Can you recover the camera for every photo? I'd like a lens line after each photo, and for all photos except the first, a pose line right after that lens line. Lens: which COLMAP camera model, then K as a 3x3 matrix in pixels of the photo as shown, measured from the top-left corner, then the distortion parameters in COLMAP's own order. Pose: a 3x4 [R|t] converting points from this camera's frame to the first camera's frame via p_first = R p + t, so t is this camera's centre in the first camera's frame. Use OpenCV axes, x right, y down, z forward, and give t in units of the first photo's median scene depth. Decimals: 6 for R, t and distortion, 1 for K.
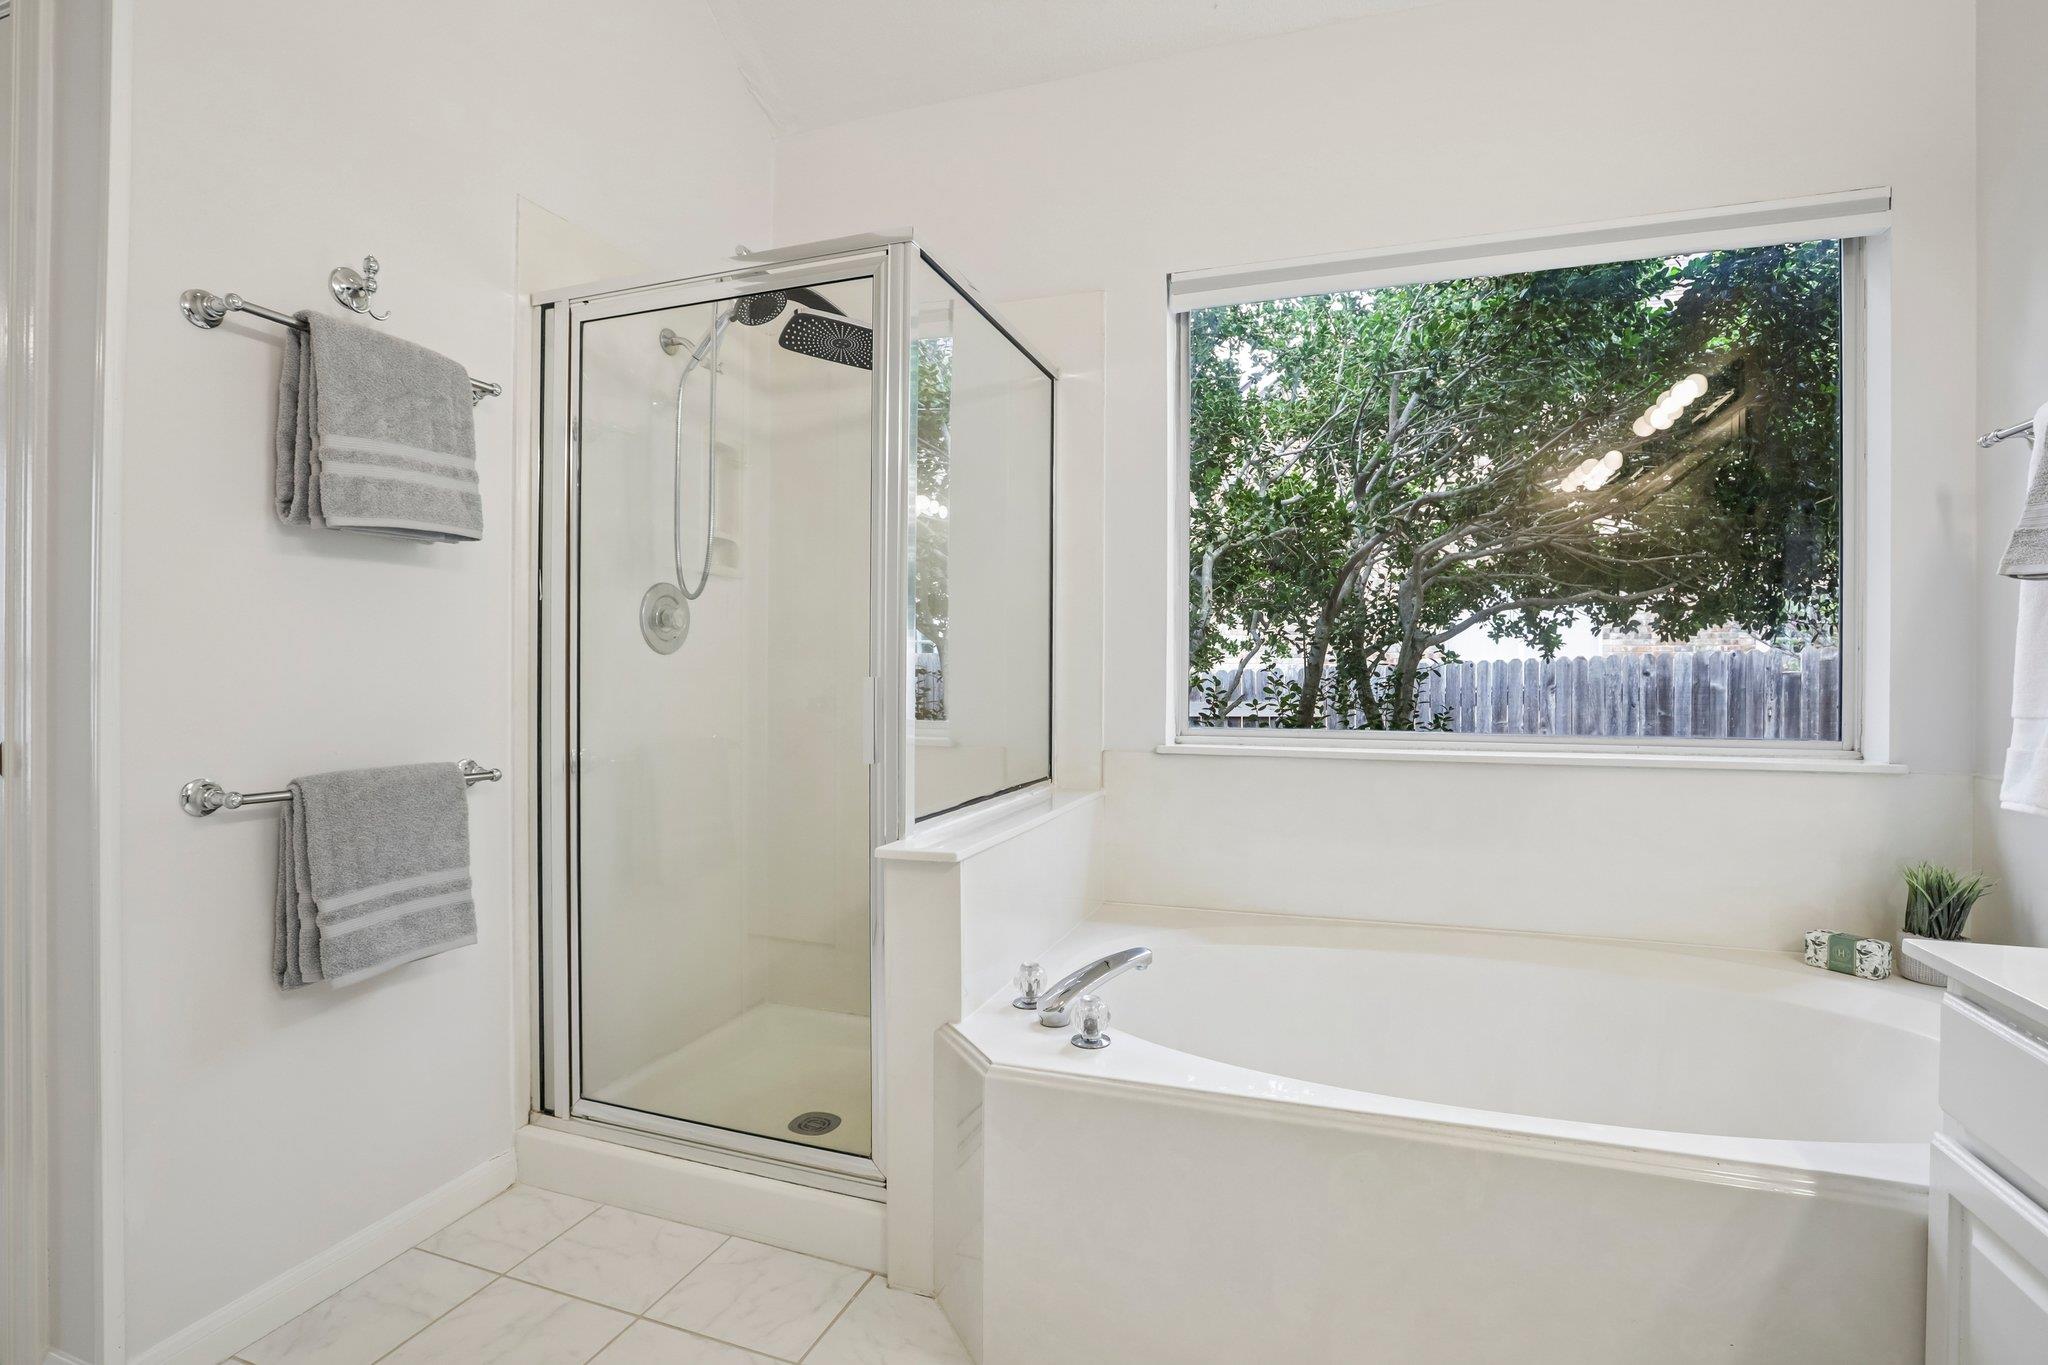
lens RADIAL K [[937.0, 0, 1024.0], [0, 937.0, 682.5], [0, 0, 1]] dist [-0.036921, 0.001026]
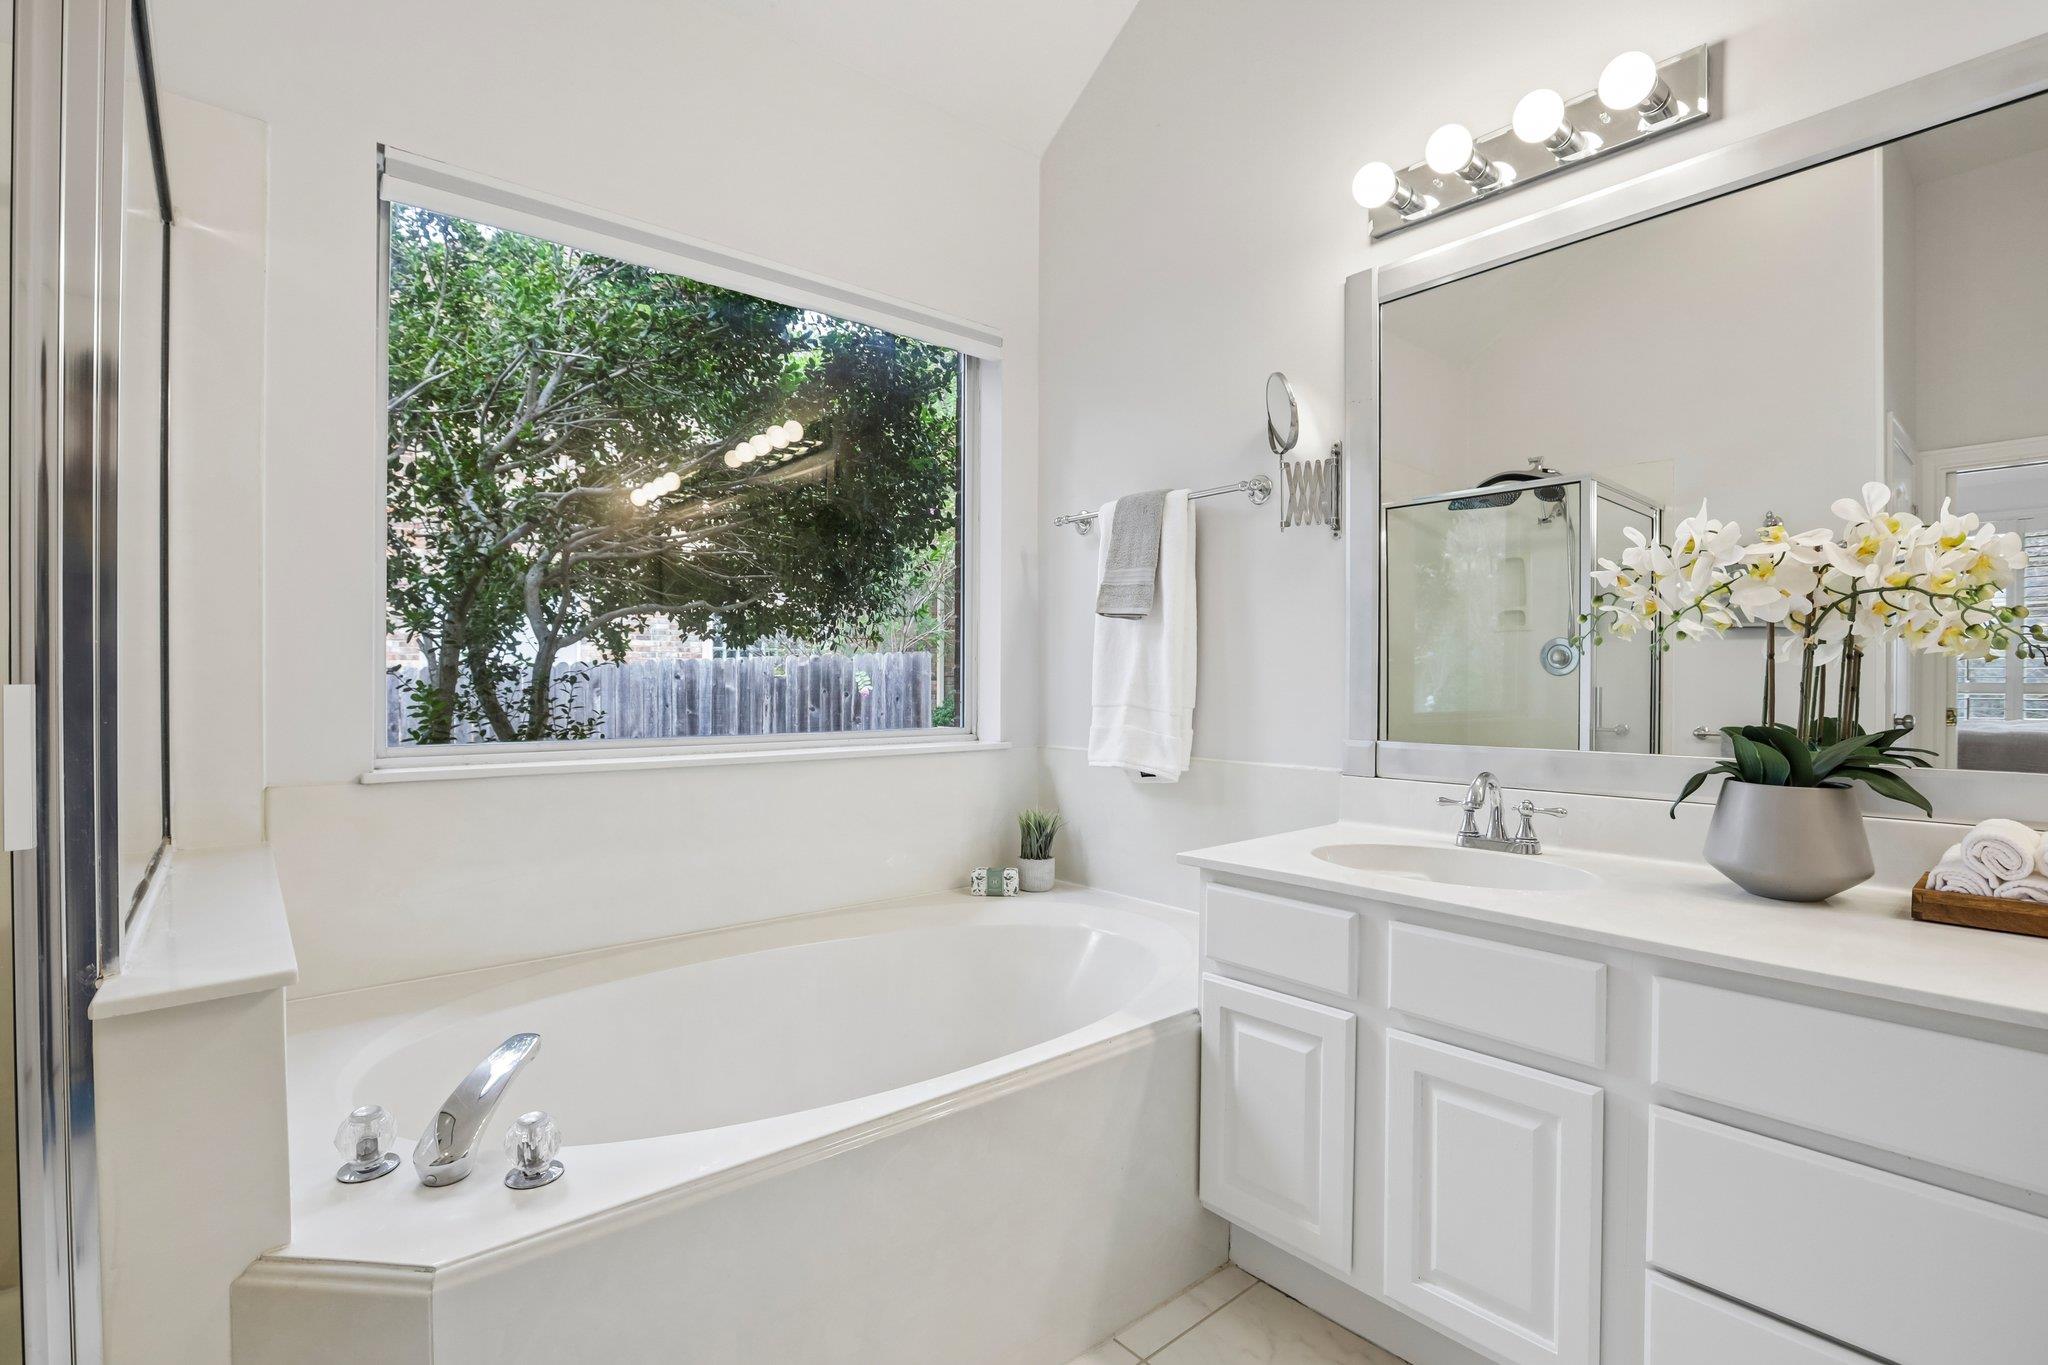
lens RADIAL K [[938.1, 0, 1025.3], [0, 938.1, 690.2], [0, 0, 1]] dist [-0.048408, 0.000740]
pose [[0.497064, -0.009956, 0.867657, -0.230996], [0.005554, 0.999950, 0.008292, -0.001893], [-0.867696, 0.000698, 0.497094, 0.197977]]
